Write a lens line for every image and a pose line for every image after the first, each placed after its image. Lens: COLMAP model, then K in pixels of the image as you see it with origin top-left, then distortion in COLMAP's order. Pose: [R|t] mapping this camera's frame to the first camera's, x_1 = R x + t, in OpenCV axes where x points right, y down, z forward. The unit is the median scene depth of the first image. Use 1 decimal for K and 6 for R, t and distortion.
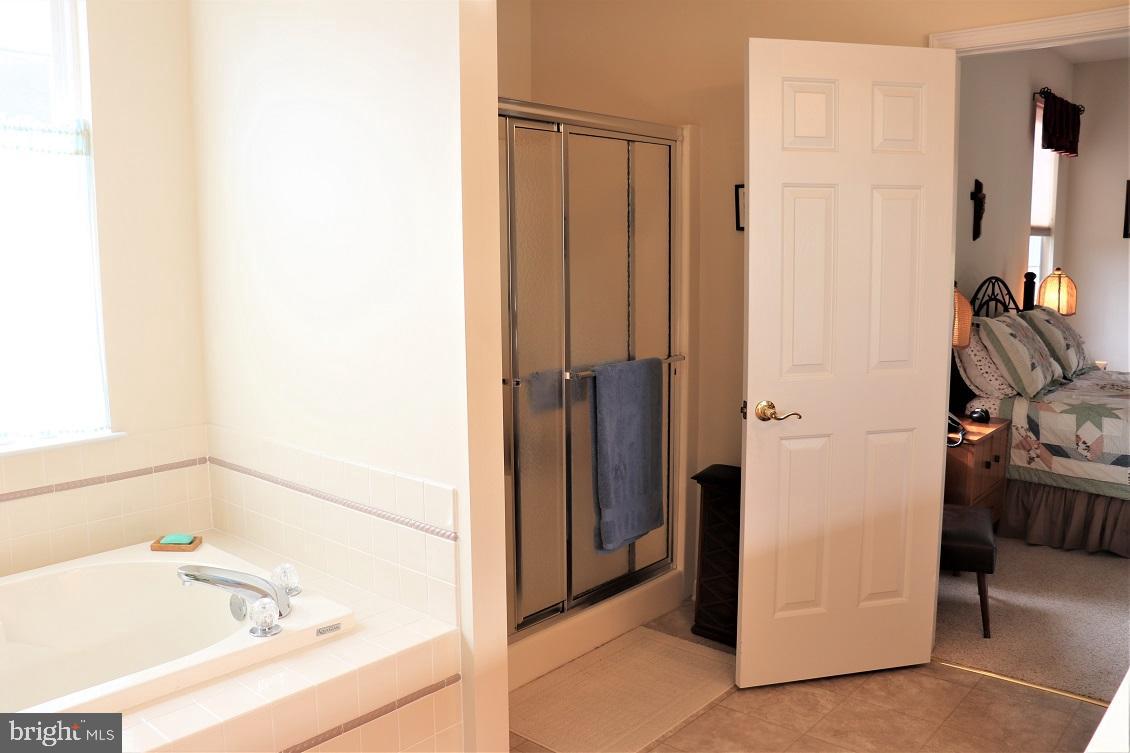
lens RADIAL K [[947.0, 0, 566.6], [0, 947.0, 378.7], [0, 0, 1]] dist [-0.149558, 0.108356]
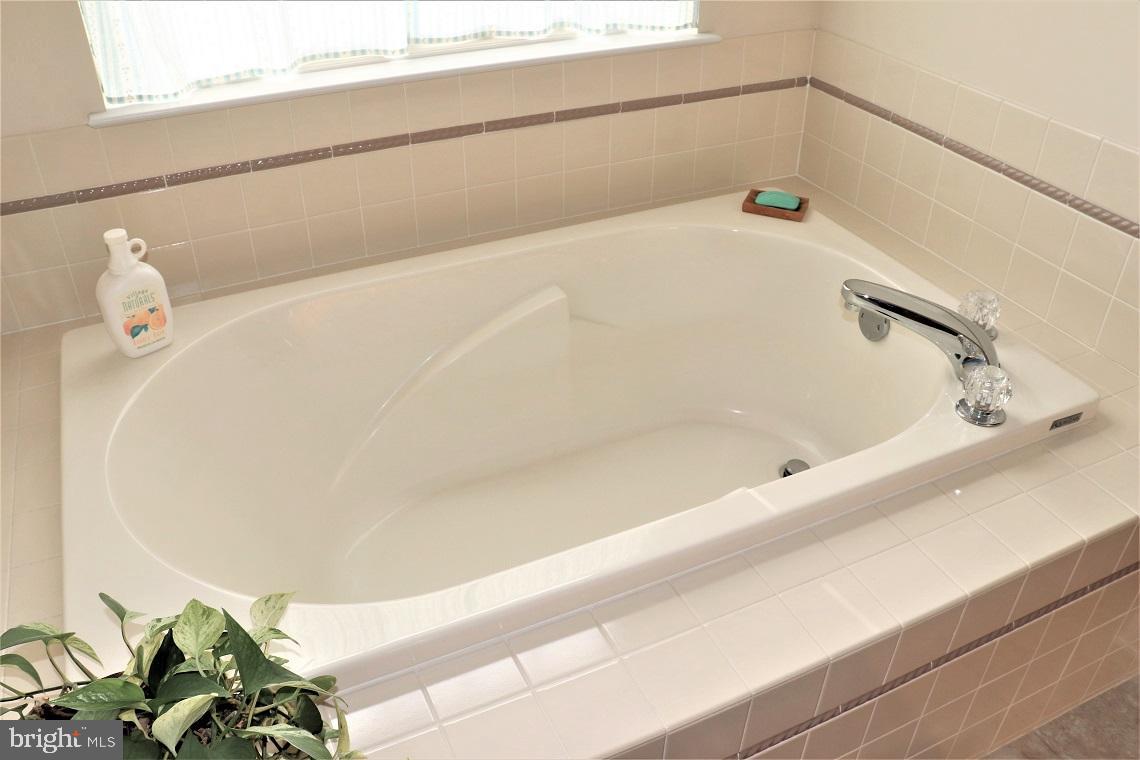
lens RADIAL K [[955.4, 0, 567.8], [0, 955.4, 382.5], [0, 0, 1]] dist [-0.149558, 0.108356]
pose [[0.912879, 0.229819, -0.337396, -0.292334], [-0.060455, 0.893476, 0.445024, -0.015286], [0.403730, -0.385855, 0.829529, 0.272339]]
